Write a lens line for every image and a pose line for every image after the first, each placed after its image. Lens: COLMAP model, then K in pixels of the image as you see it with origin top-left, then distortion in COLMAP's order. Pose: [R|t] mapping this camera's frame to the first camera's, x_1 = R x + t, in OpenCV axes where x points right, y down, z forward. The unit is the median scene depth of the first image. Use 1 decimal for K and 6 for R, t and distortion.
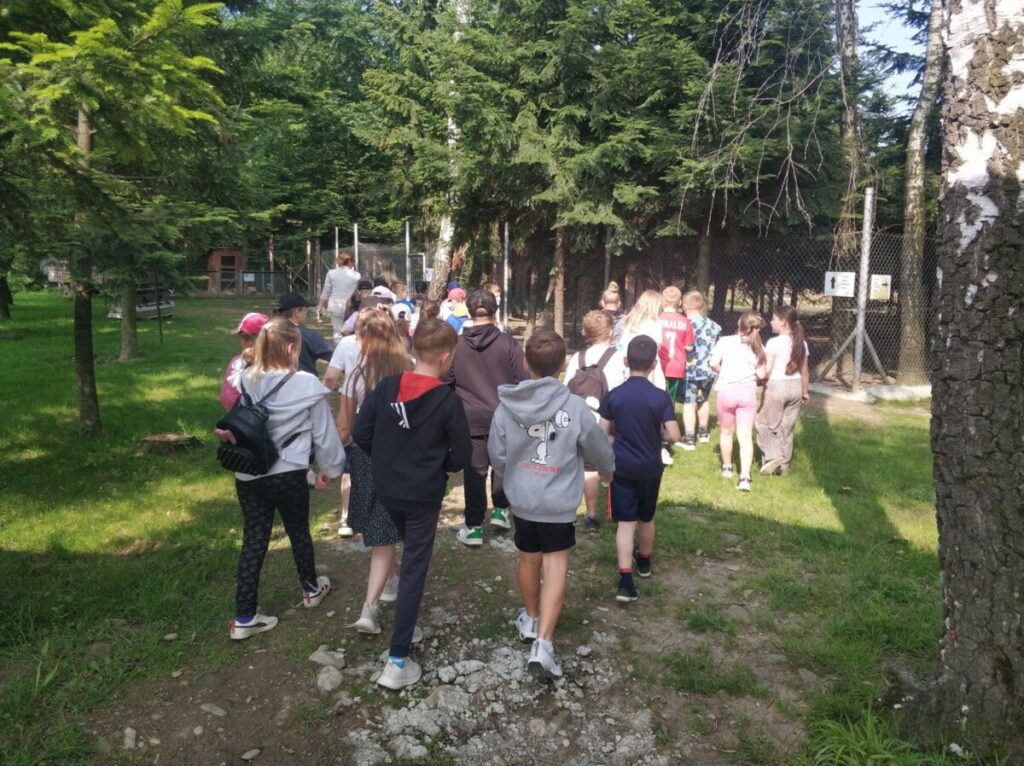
lens RADIAL K [[815.7, 0, 514.8], [0, 815.7, 383.9], [0, 0, 1]] dist [0.014496, -0.034203]
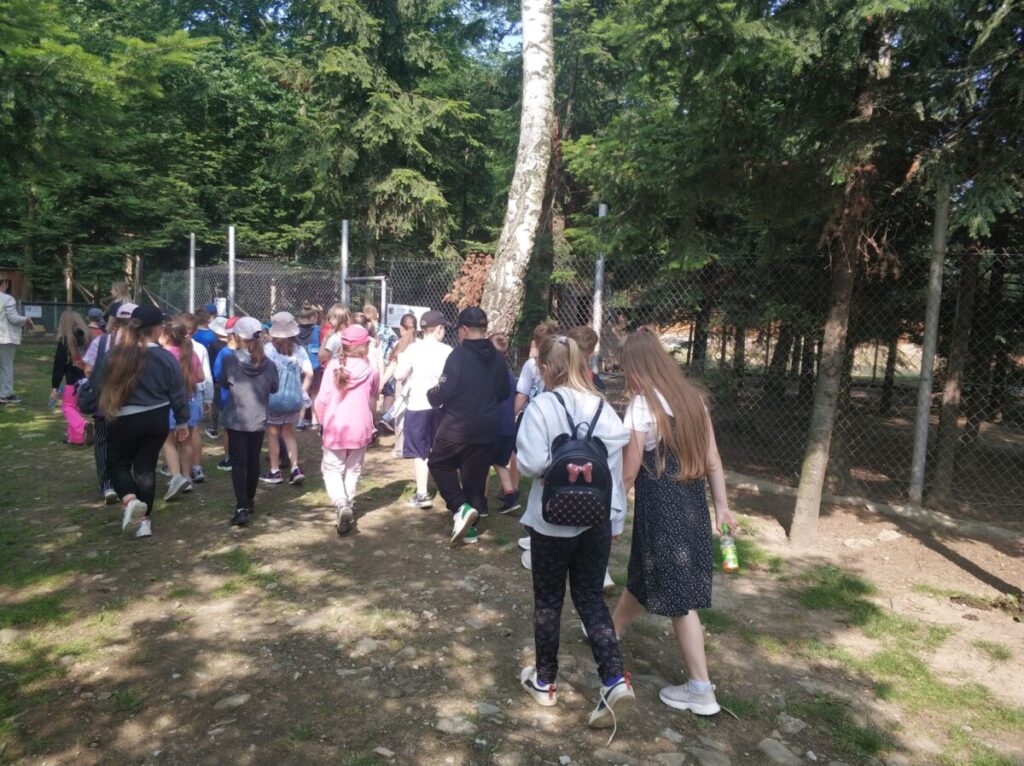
lens RADIAL K [[815.7, 0, 510.1], [0, 815.7, 380.4], [0, 0, 1]] dist [0.014496, -0.034203]
pose [[0.977351, 0.004213, 0.211582, -0.108489], [0.006708, 0.998683, -0.050870, -0.046727], [-0.211517, 0.051137, 0.976036, 0.339273]]
